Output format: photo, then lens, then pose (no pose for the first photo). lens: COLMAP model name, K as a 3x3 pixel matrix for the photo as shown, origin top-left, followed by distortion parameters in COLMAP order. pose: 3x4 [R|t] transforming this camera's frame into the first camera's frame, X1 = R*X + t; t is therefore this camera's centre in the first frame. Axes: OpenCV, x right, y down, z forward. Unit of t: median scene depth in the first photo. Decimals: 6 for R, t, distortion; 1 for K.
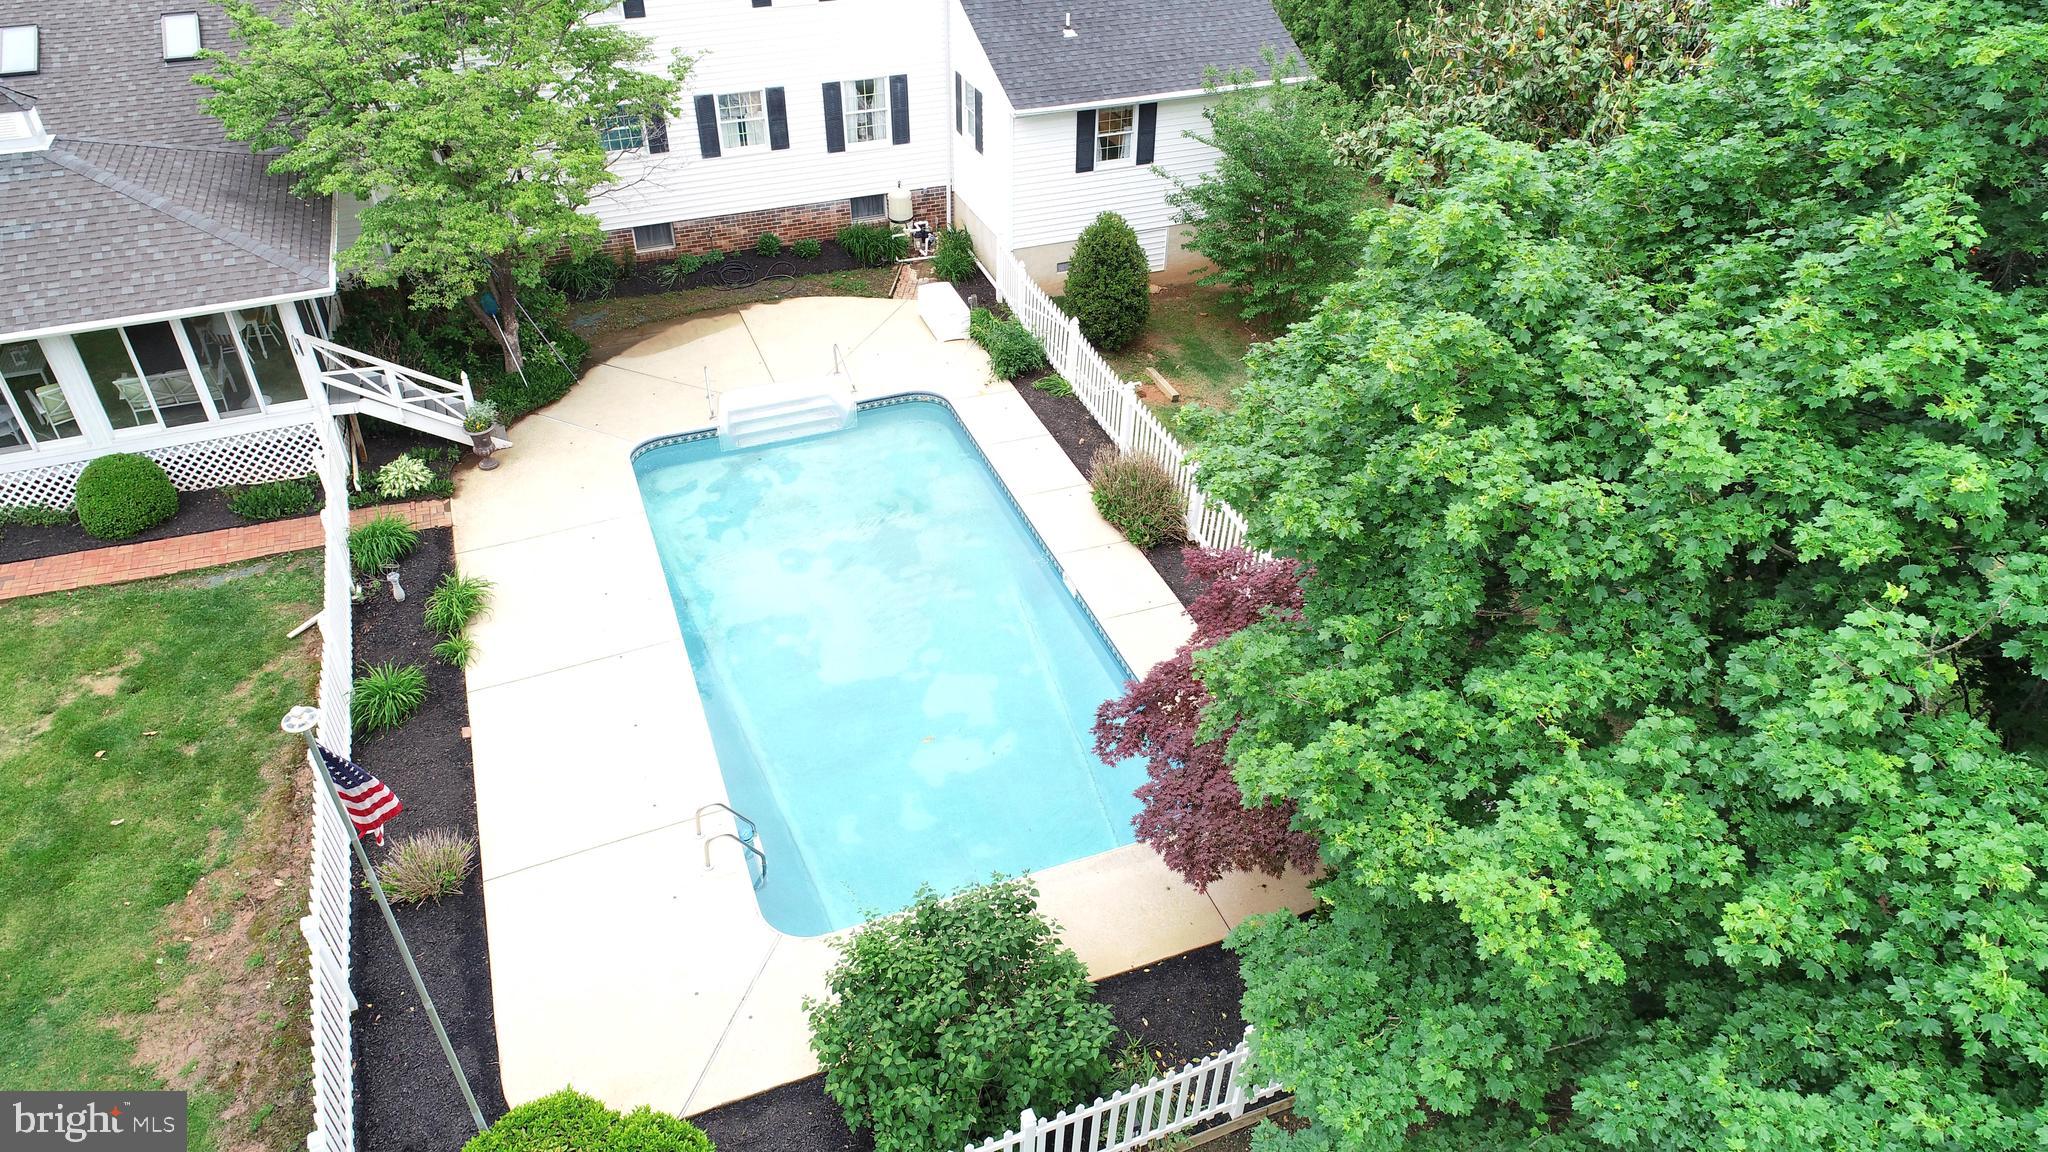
lens RADIAL K [[1366.9, 0, 1022.2], [0, 1366.9, 578.4], [0, 0, 1]] dist [-0.001379, -0.000419]
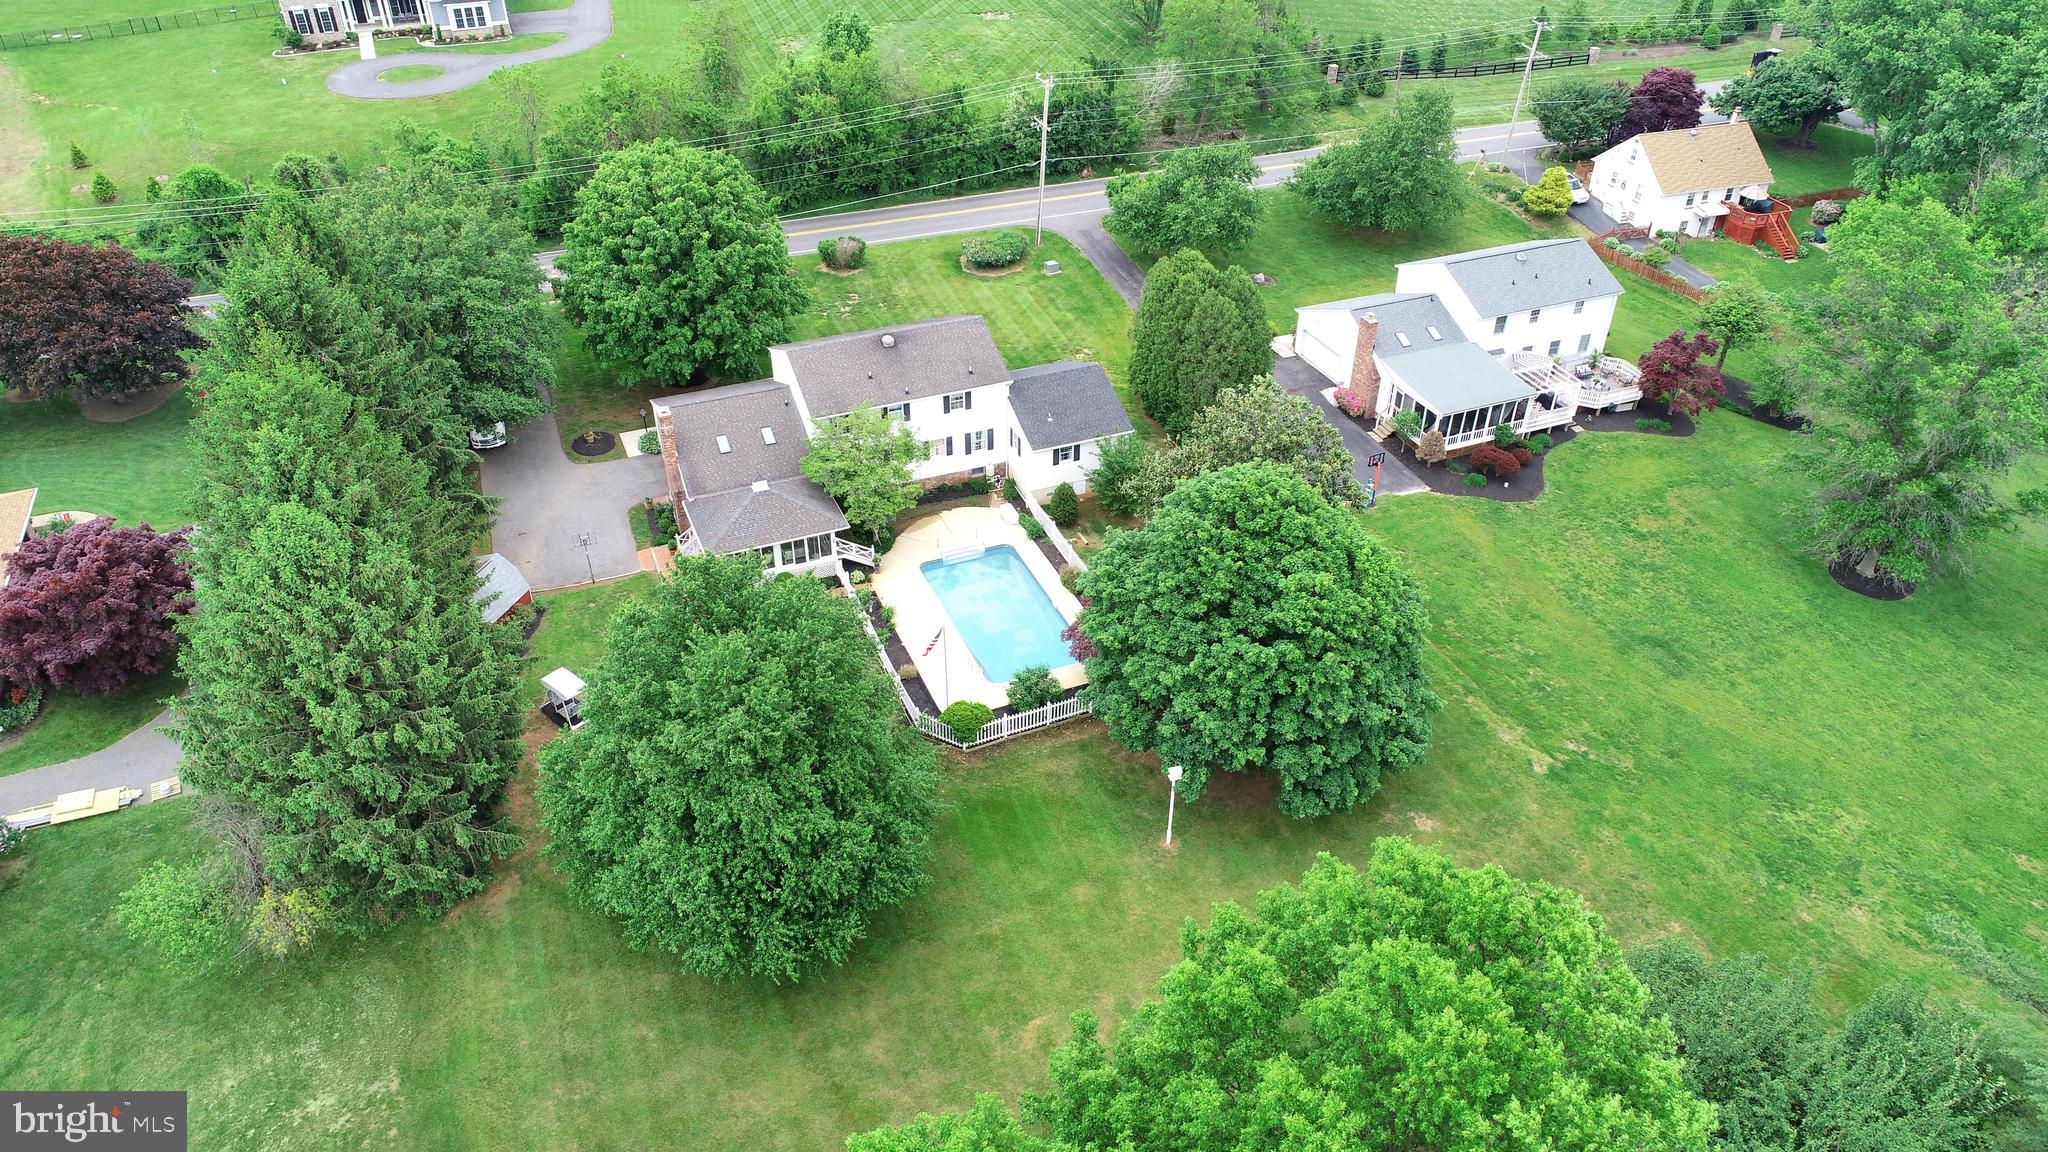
lens RADIAL K [[1366.9, 0, 1028.3], [0, 1366.9, 573.9], [0, 0, 1]] dist [-0.001379, -0.000419]
pose [[0.999657, -0.015852, 0.020853, -0.090648], [0.016359, 0.999569, -0.024359, 0.008520], [-0.020458, 0.024692, 0.999486, -2.219153]]
